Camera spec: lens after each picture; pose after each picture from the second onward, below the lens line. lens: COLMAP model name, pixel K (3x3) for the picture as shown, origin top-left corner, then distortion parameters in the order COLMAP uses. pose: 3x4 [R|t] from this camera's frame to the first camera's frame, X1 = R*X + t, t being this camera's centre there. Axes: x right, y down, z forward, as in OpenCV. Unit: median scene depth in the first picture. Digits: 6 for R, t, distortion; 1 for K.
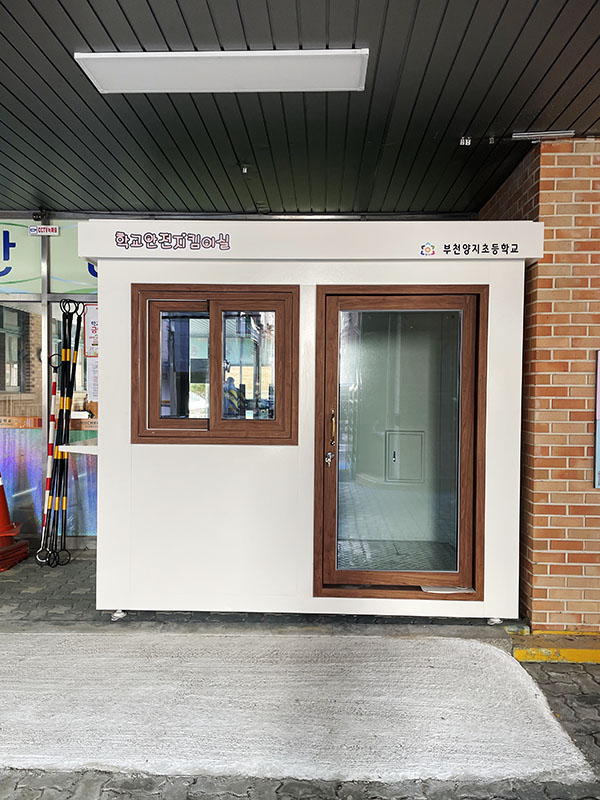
lens RADIAL K [[602.7, 0, 300.0], [0, 602.7, 400.0], [0, 0, 1]] dist [0.074762, -0.093513]
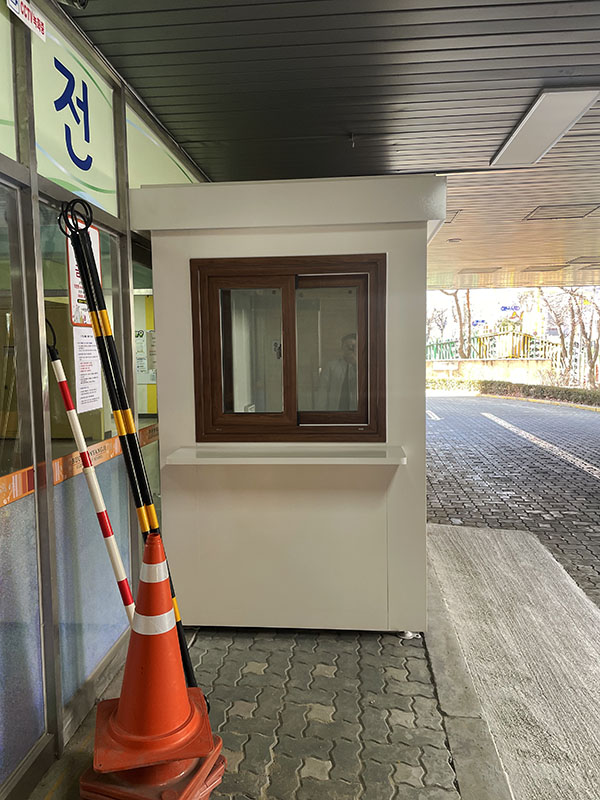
lens RADIAL K [[602.7, 0, 300.0], [0, 602.7, 400.0], [0, 0, 1]] dist [0.074762, -0.093513]
pose [[0.057150, -0.096379, 0.993703, -1.210052], [0.031356, 0.995012, 0.094703, -0.076783], [-0.997873, 0.025746, 0.059887, 1.151359]]
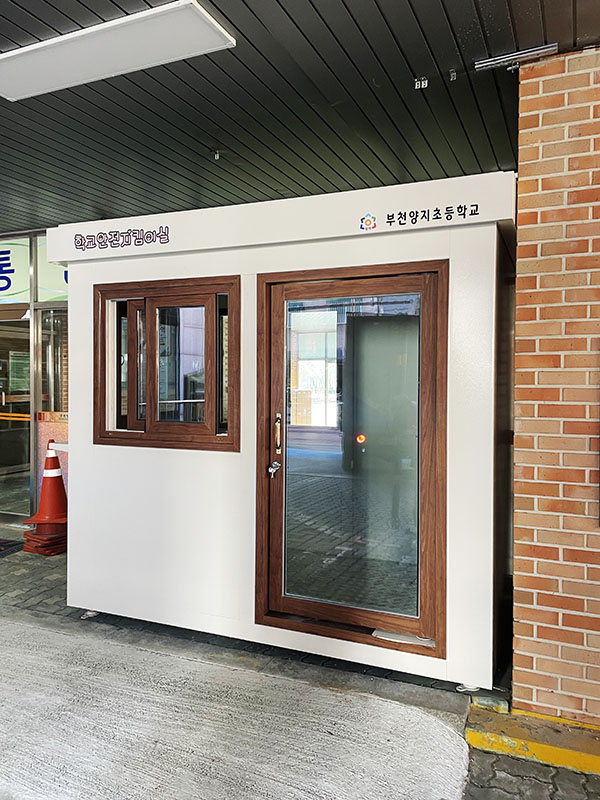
lens RADIAL K [[604.9, 0, 303.9], [0, 604.9, 385.6], [0, 0, 1]] dist [0.069758, -0.084795]
pose [[0.930196, -0.000605, -0.367062, 0.423434], [-0.002614, 0.999962, -0.008272, -0.017637], [0.367053, 0.008654, 0.930160, 0.193524]]
